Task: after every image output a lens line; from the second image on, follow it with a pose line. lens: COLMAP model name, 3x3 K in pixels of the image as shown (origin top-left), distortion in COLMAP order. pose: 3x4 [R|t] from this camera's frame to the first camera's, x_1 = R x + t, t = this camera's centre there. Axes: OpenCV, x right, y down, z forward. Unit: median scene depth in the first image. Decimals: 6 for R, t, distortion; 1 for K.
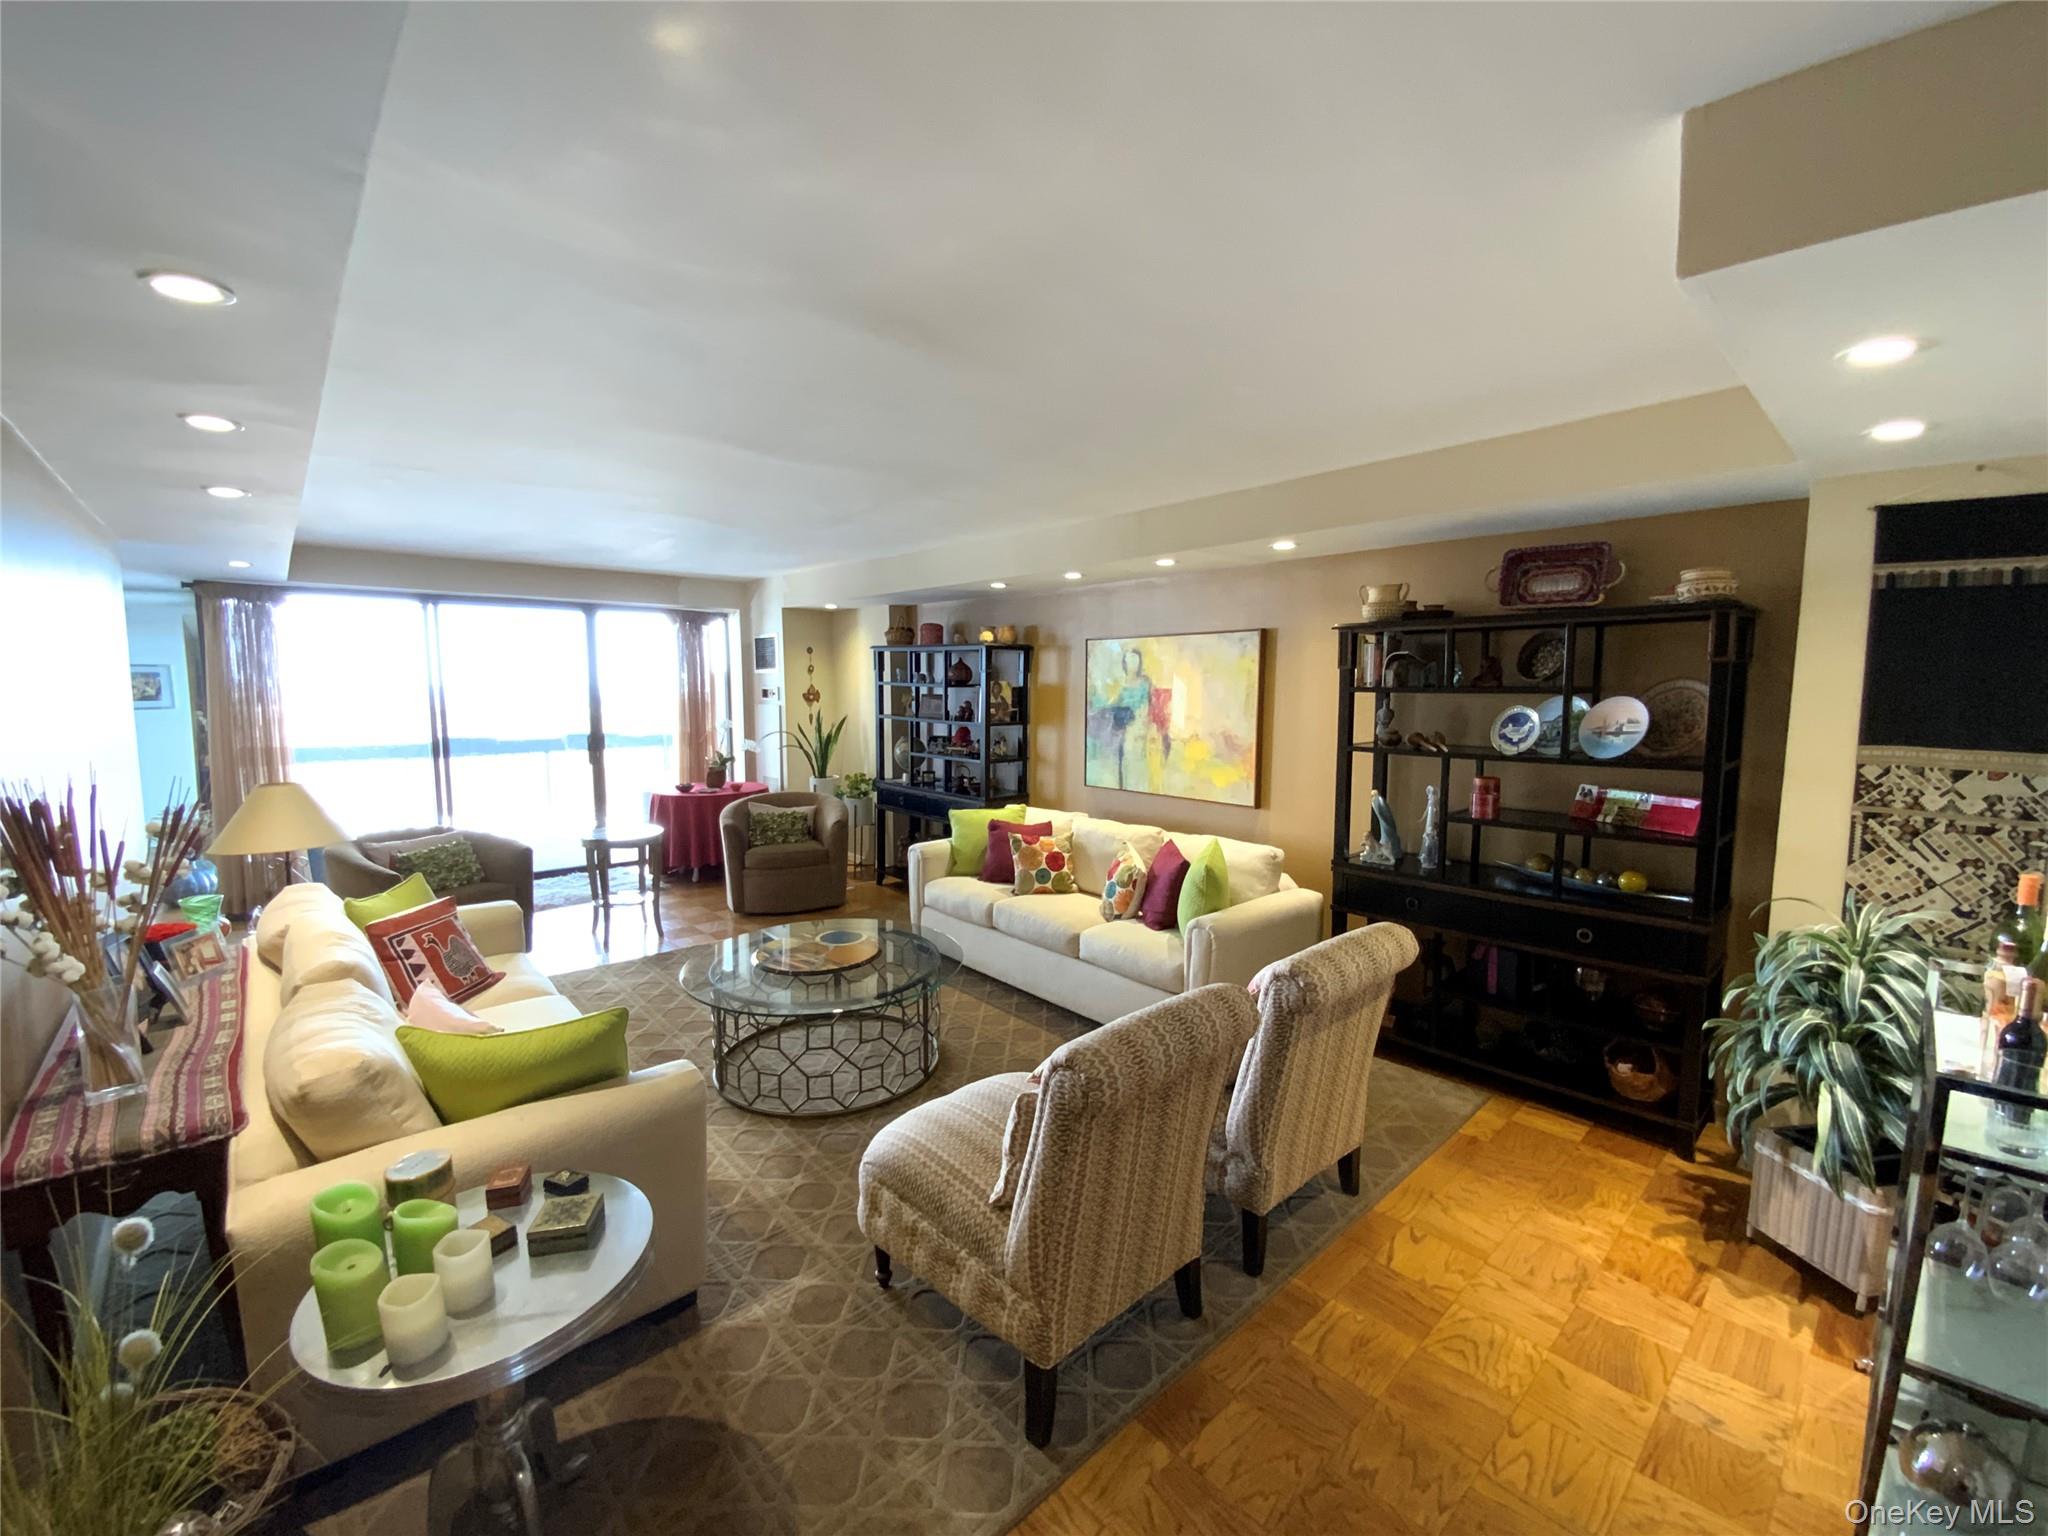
lens RADIAL K [[821.7, 0, 1029.5], [0, 821.7, 766.8], [0, 0, 1]] dist [0.022016, -0.018383]
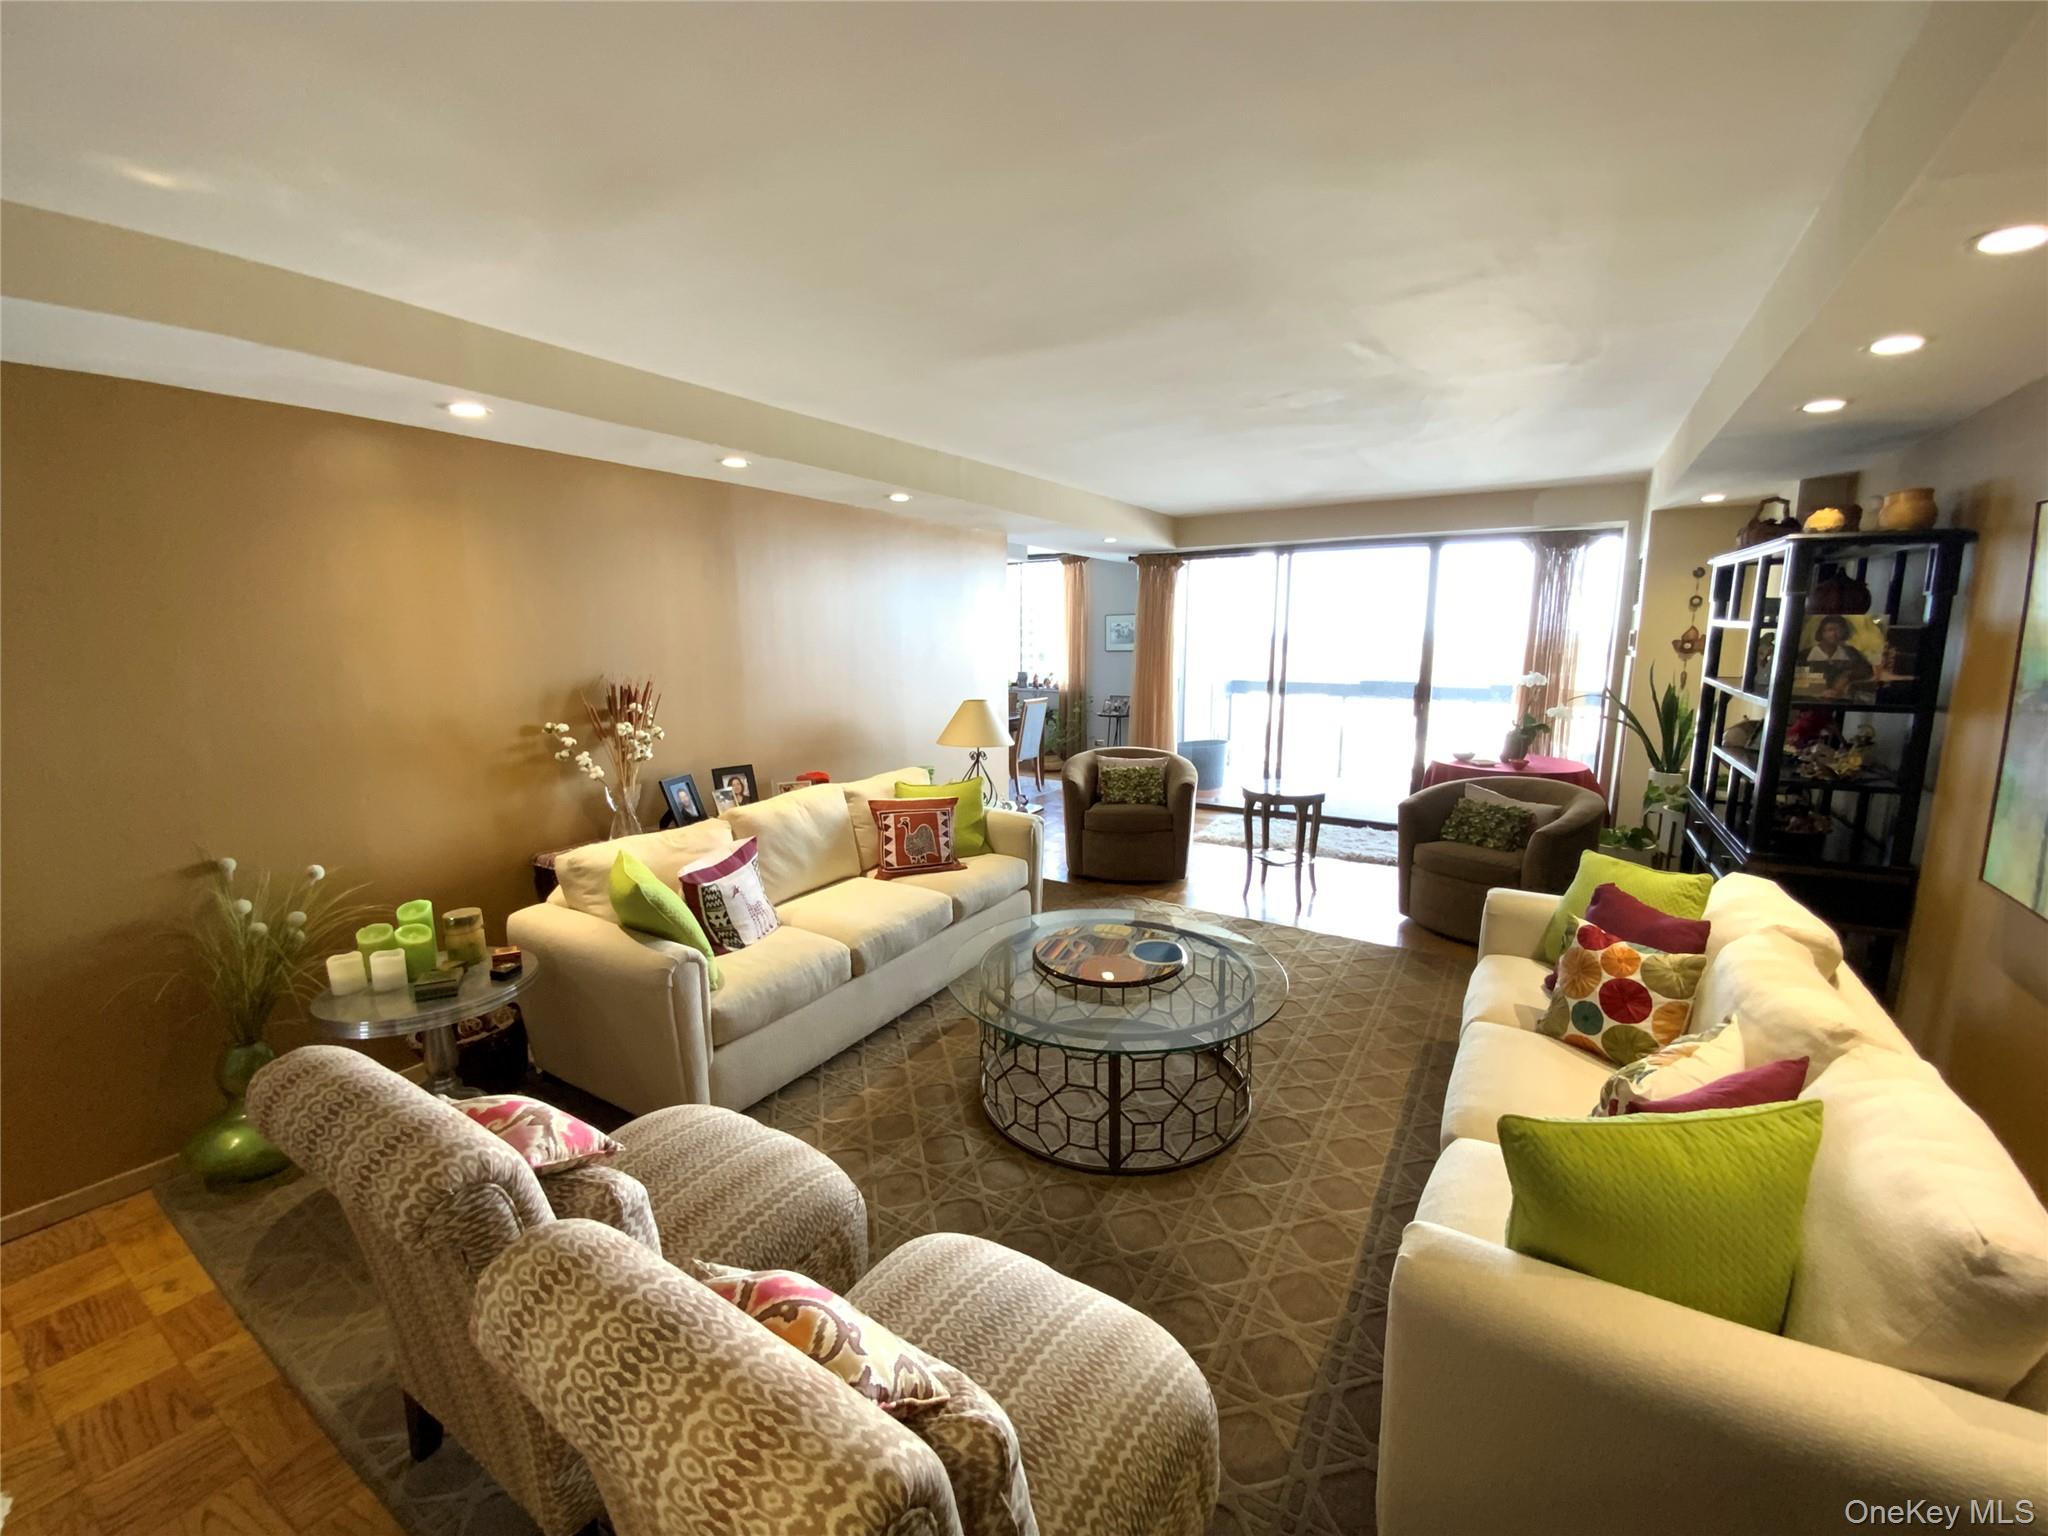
lens RADIAL K [[813.8, 0, 1011.2], [0, 813.8, 770.4], [0, 0, 1]] dist [-0.054058, -0.000211]
pose [[0.237633, 0.155938, -0.958757, 0.309032], [-0.087204, 0.986469, 0.138831, -0.037695], [0.967433, 0.050616, 0.248016, 0.486640]]
